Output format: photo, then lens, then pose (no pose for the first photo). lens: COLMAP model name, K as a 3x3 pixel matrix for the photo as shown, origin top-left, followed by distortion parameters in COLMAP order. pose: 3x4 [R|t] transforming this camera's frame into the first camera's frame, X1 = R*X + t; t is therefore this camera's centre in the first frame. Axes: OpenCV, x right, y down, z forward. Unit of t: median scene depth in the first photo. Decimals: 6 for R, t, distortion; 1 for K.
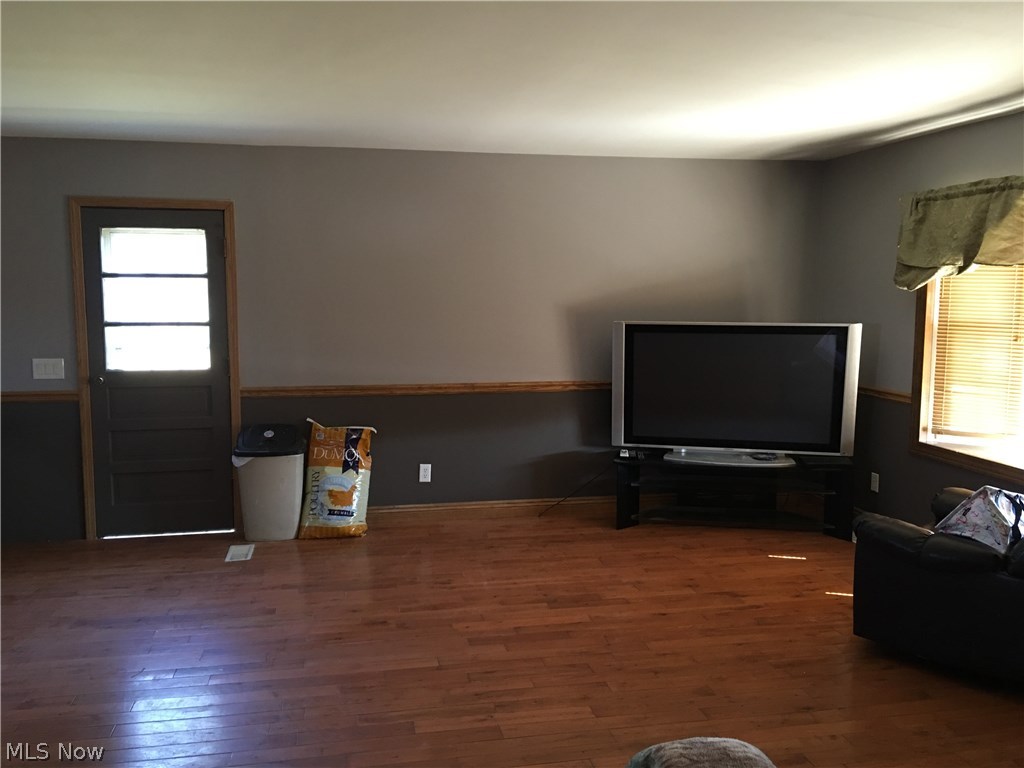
lens RADIAL K [[870.7, 0, 489.0], [0, 870.7, 379.3], [0, 0, 1]] dist [0.045401, -0.015844]
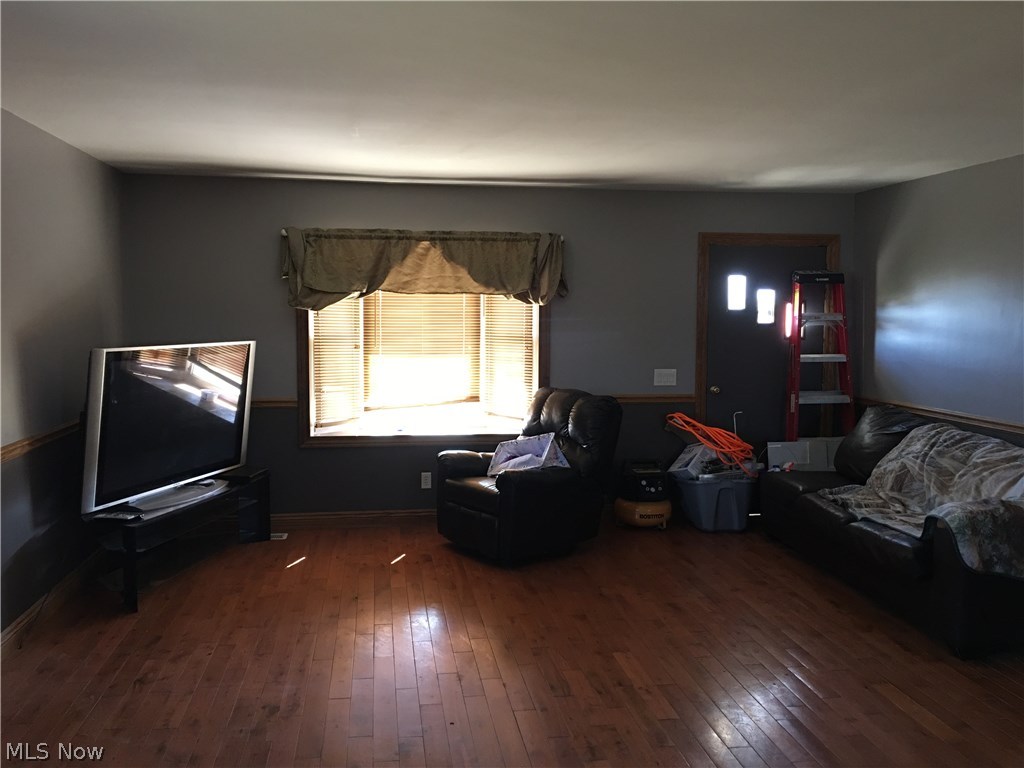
lens RADIAL K [[870.7, 0, 513.0], [0, 870.7, 386.0], [0, 0, 1]] dist [0.045401, -0.015844]
pose [[0.034918, -0.090152, 0.995316, -0.748196], [0.101057, 0.991137, 0.086228, -0.079690], [-0.994268, 0.097573, 0.043719, 0.734452]]
